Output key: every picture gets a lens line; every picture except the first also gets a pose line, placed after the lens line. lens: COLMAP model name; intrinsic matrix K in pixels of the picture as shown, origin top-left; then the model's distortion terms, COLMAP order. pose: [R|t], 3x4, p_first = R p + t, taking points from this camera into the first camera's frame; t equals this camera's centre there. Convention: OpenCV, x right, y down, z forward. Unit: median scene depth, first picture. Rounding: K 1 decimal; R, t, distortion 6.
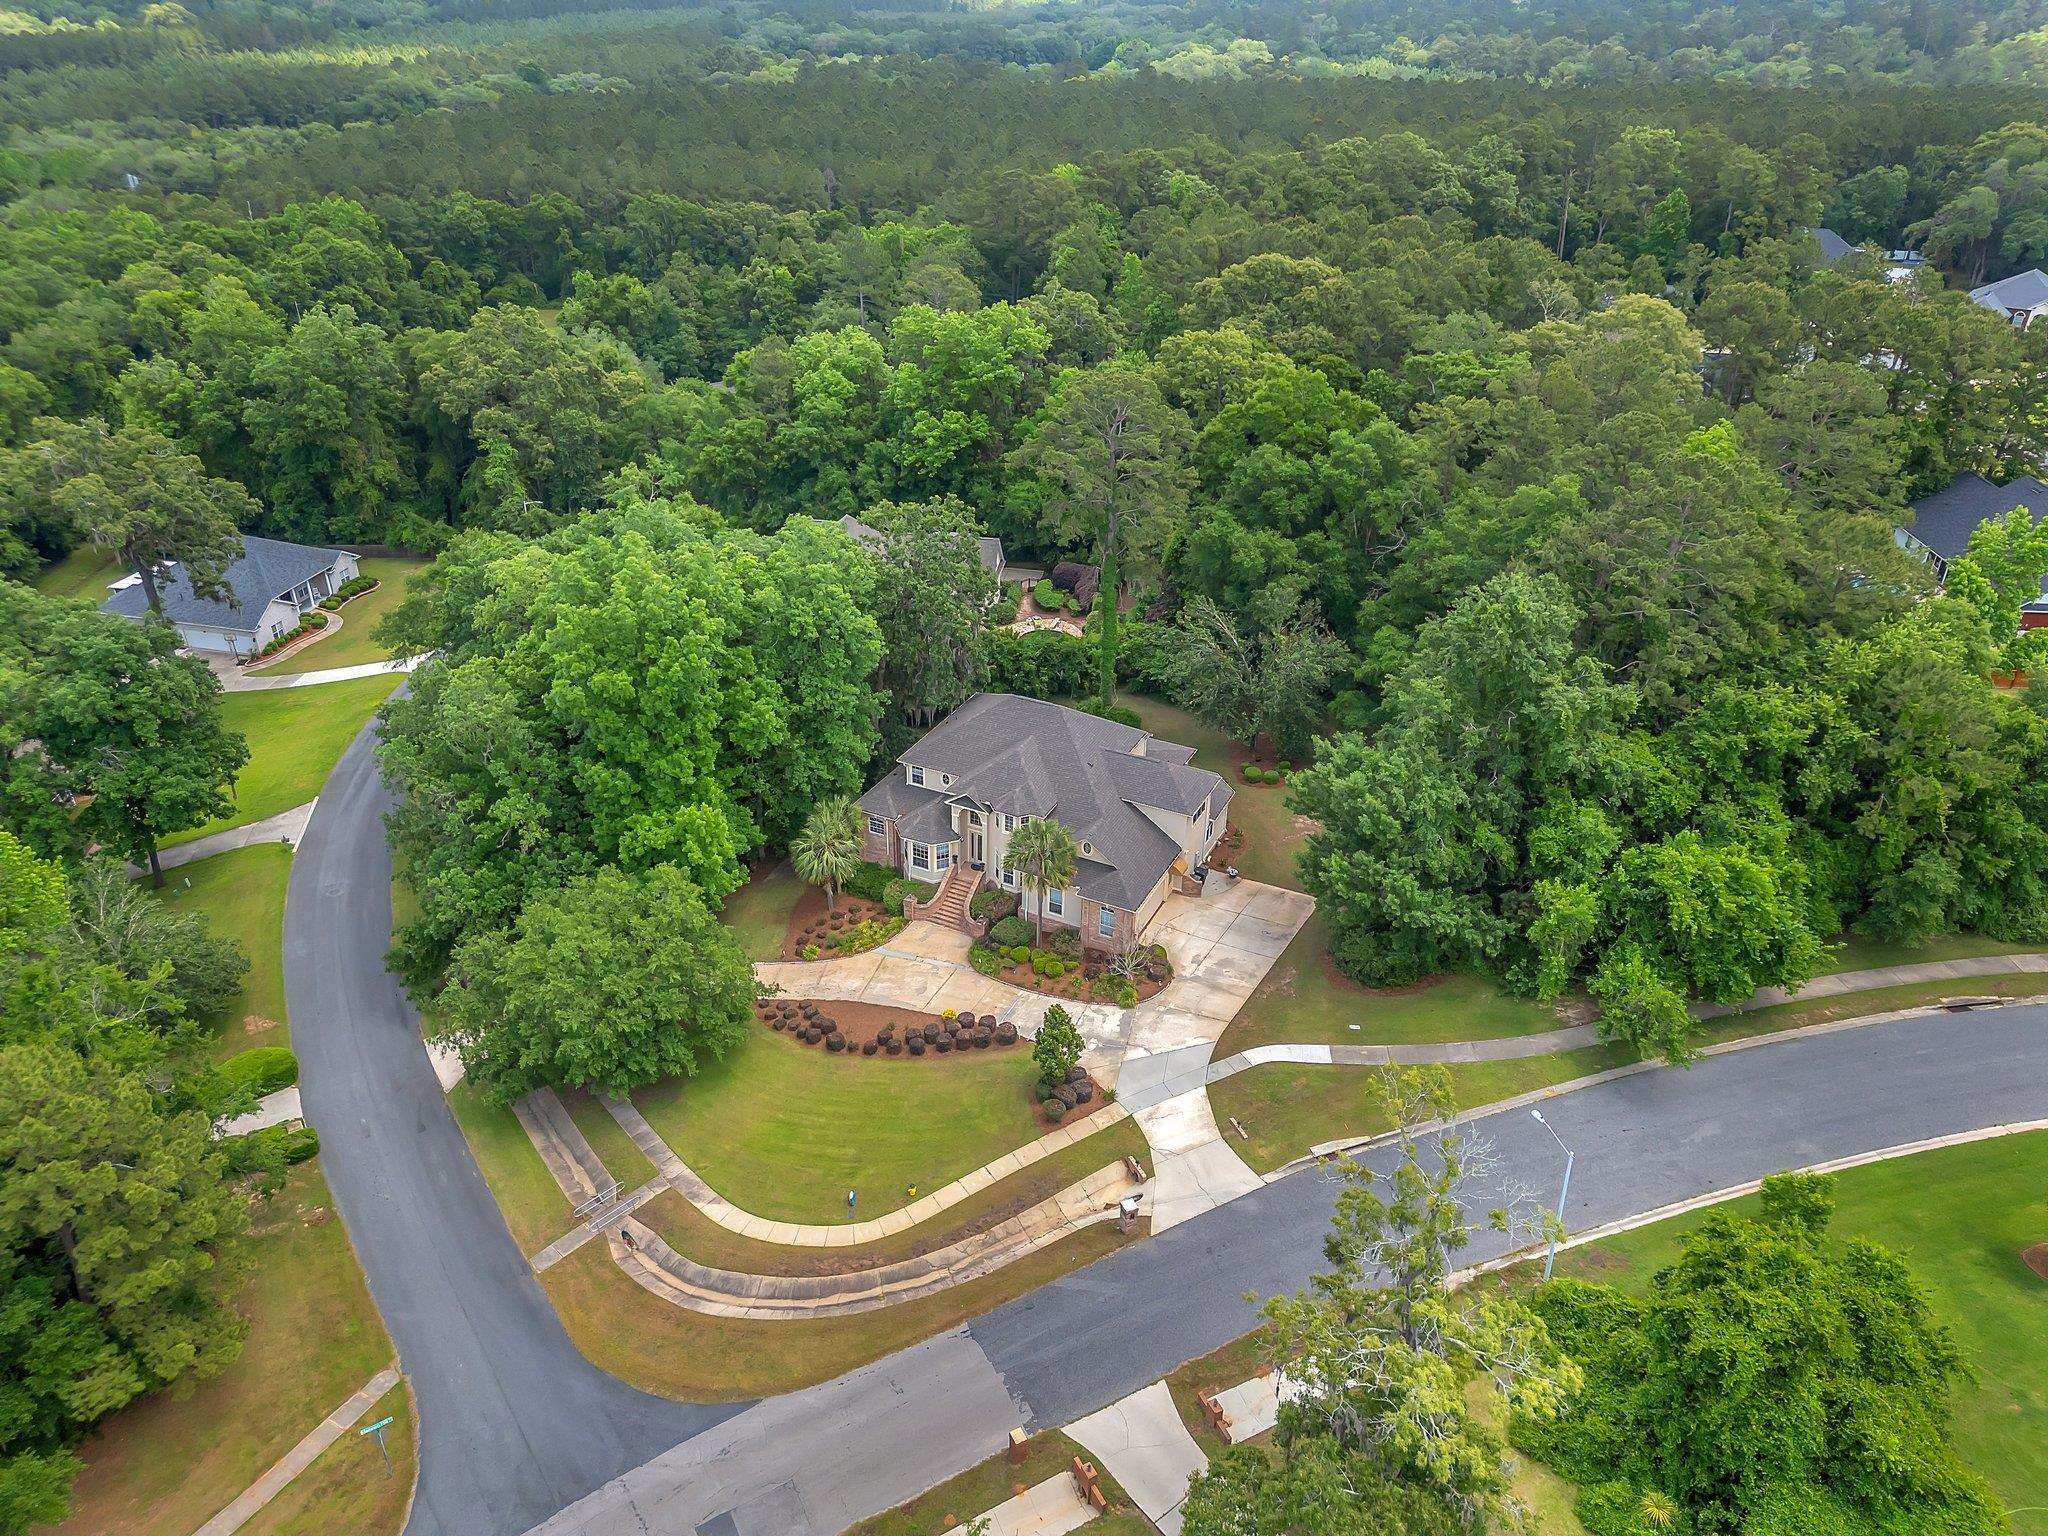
lens RADIAL K [[1449.6, 0, 1024.0], [0, 1449.6, 768.0], [0, 0, 1]] dist [0.012935, -0.005168]
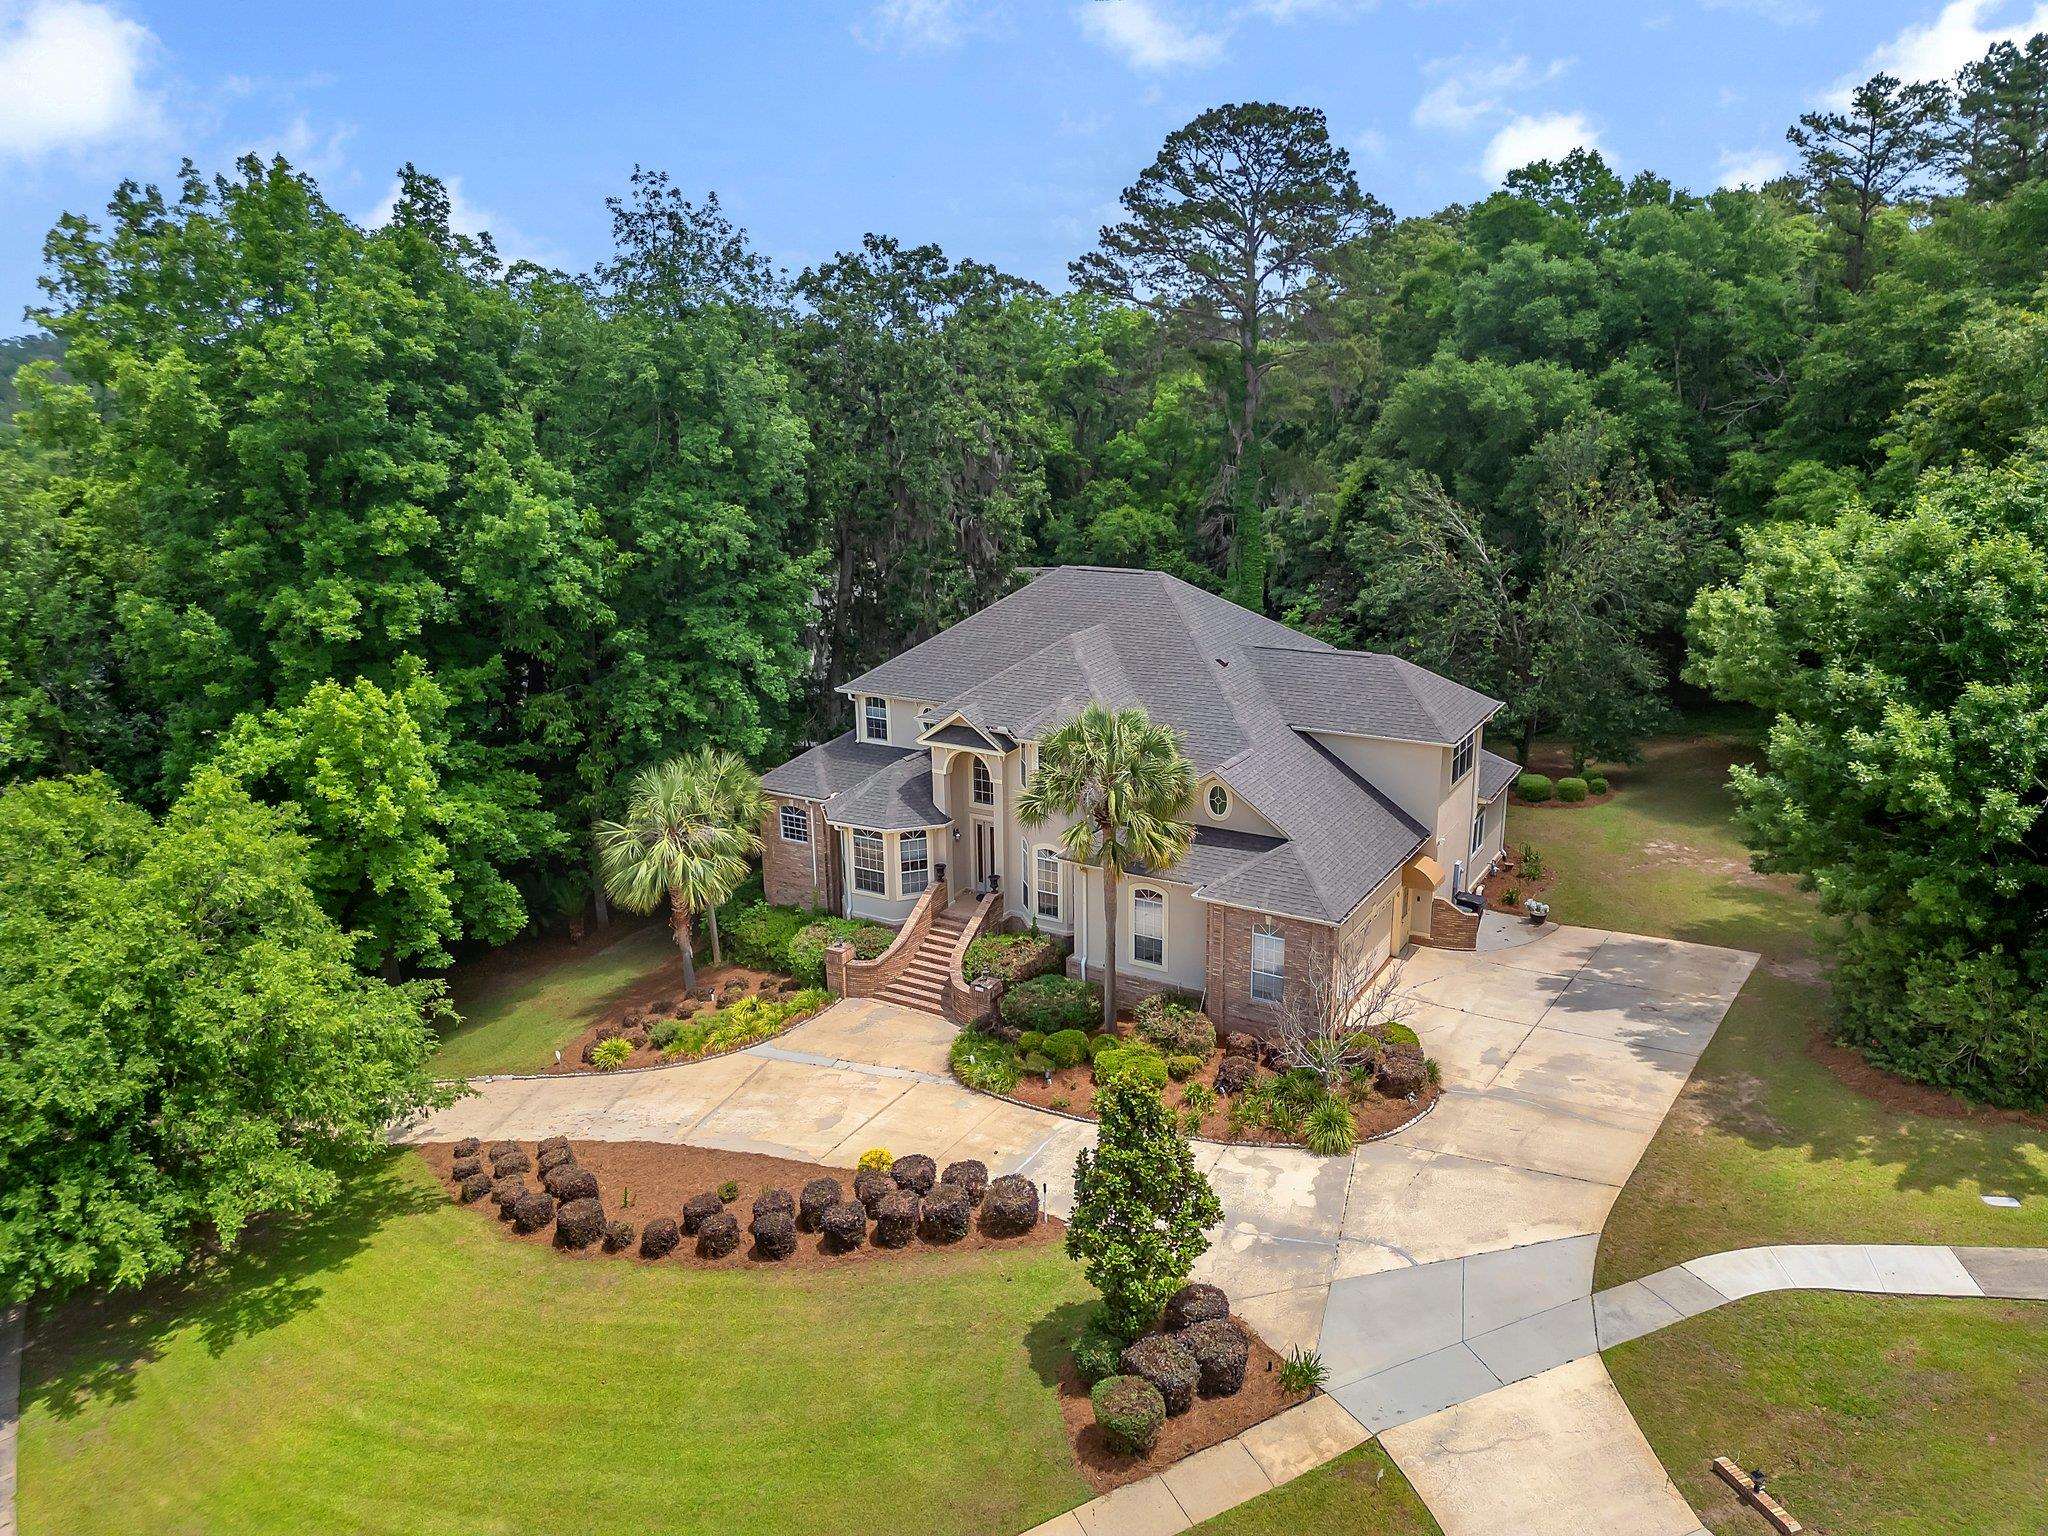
lens RADIAL K [[1449.6, 0, 1024.0], [0, 1449.6, 768.0], [0, 0, 1]] dist [0.012935, -0.005168]
pose [[0.996259, -0.004579, -0.086292, 0.023637], [-0.015802, 0.972104, -0.234019, 0.156938], [0.084956, 0.234507, 0.968395, 0.594684]]
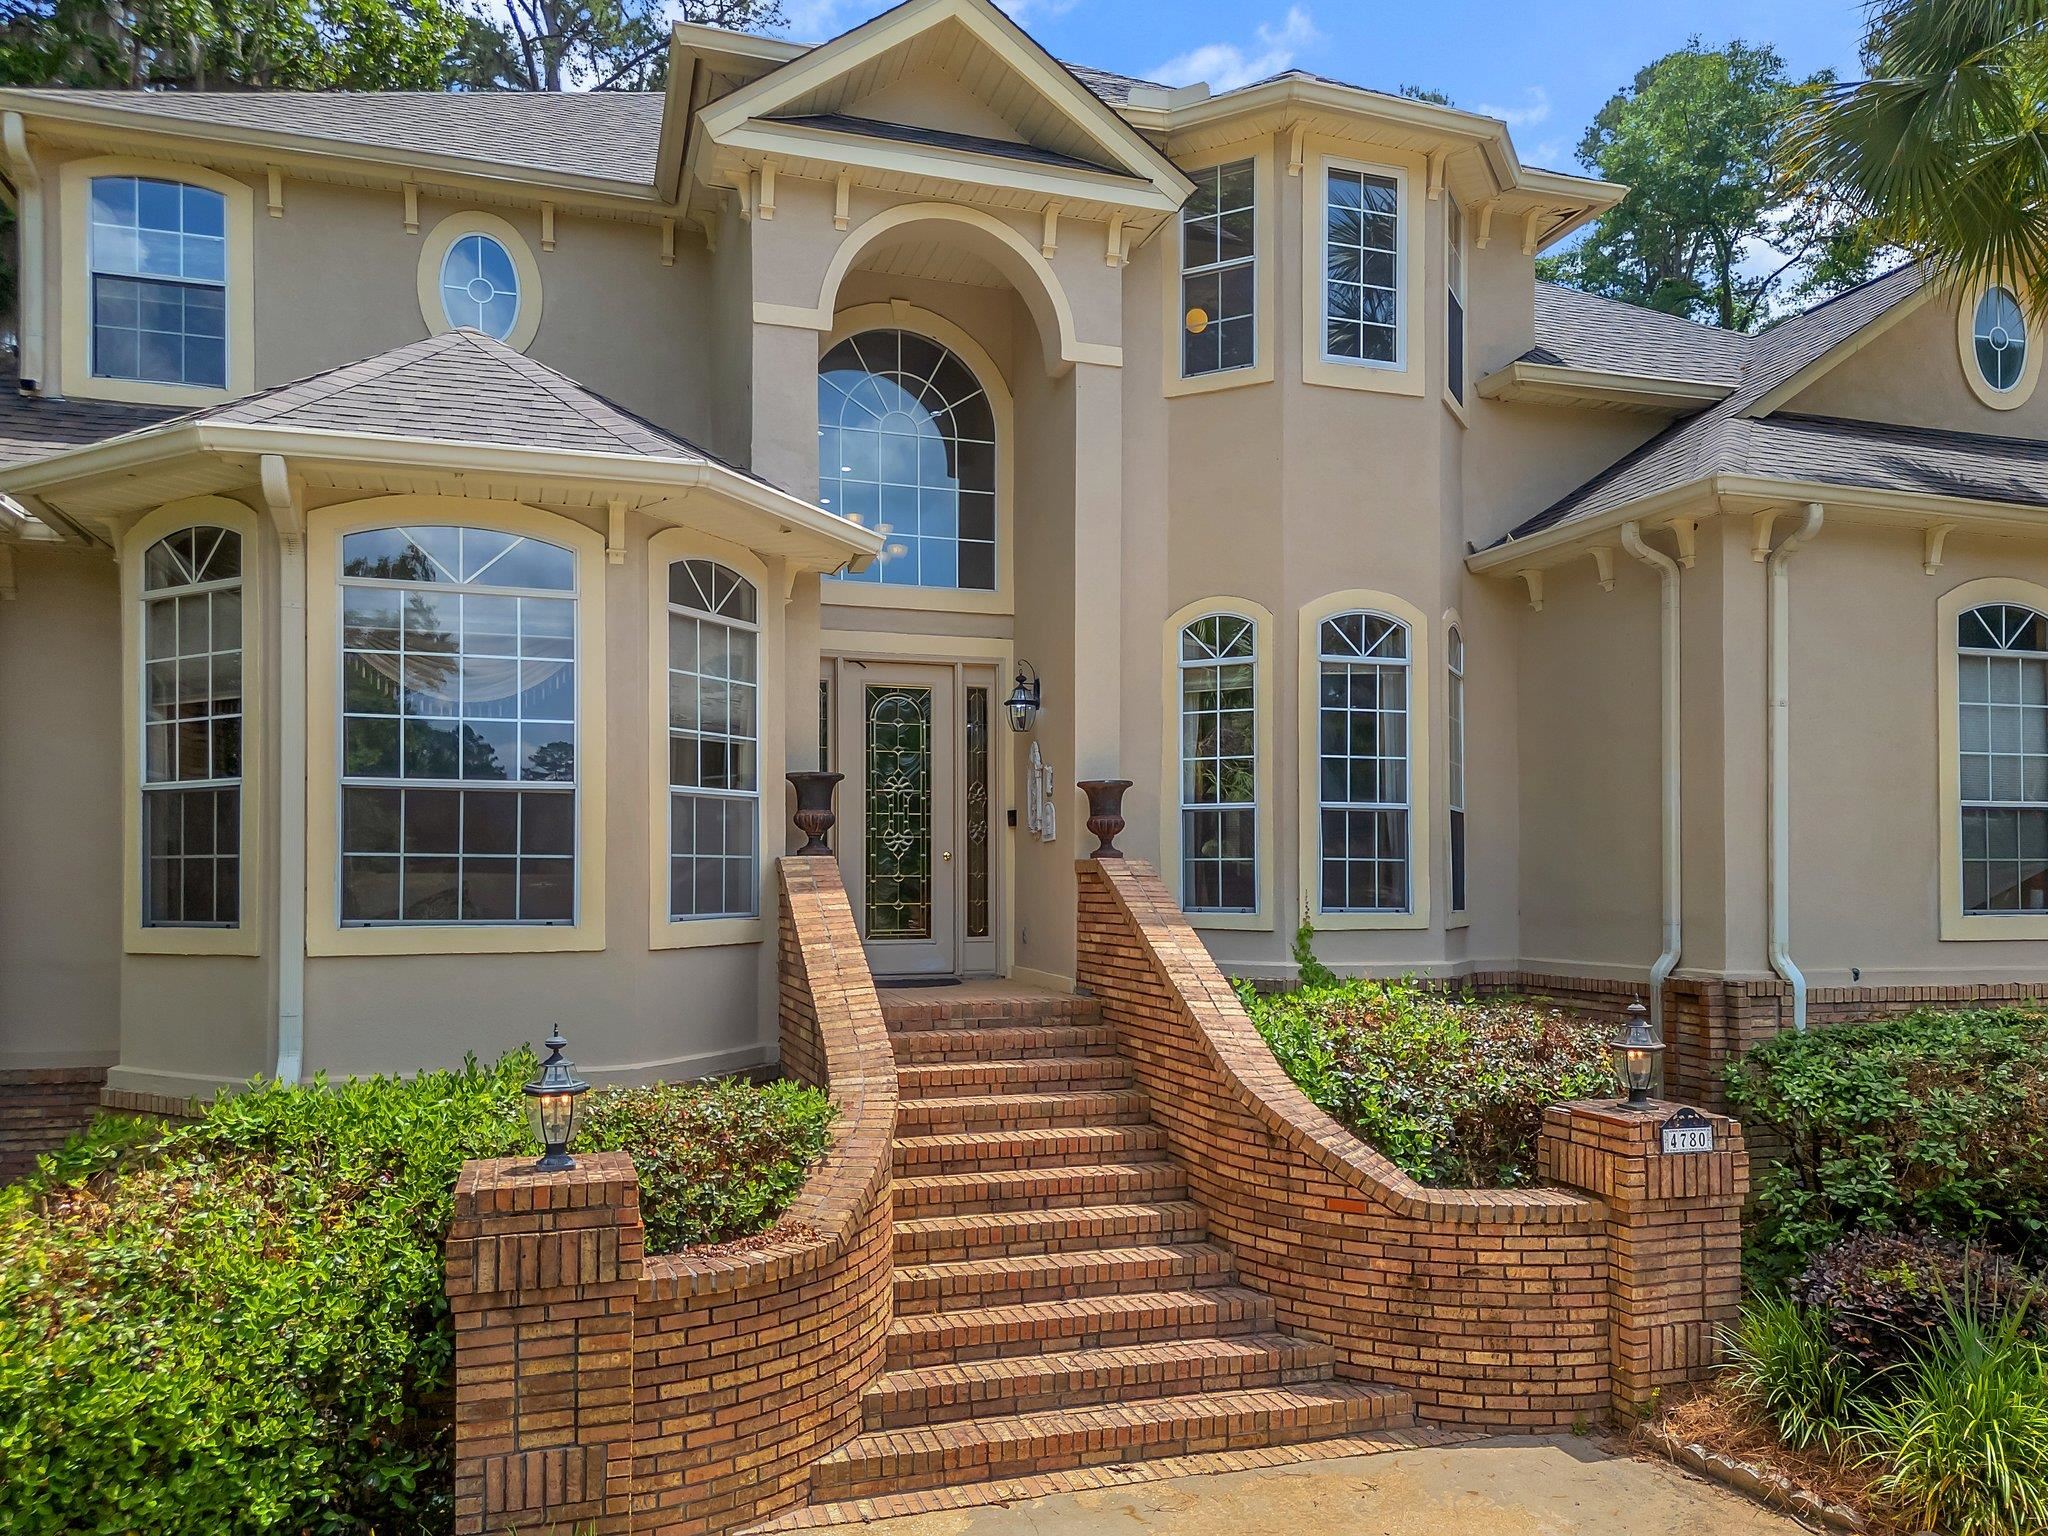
lens RADIAL K [[1420.5, 0, 1067.1], [0, 1420.5, 827.8], [0, 0, 1]] dist [0.048384, -0.004676]
pose [[0.710750, 0.010122, 0.703372, -0.115731], [0.351476, 0.861028, -0.367554, 0.118151], [-0.609343, 0.508457, 0.608418, 1.038614]]
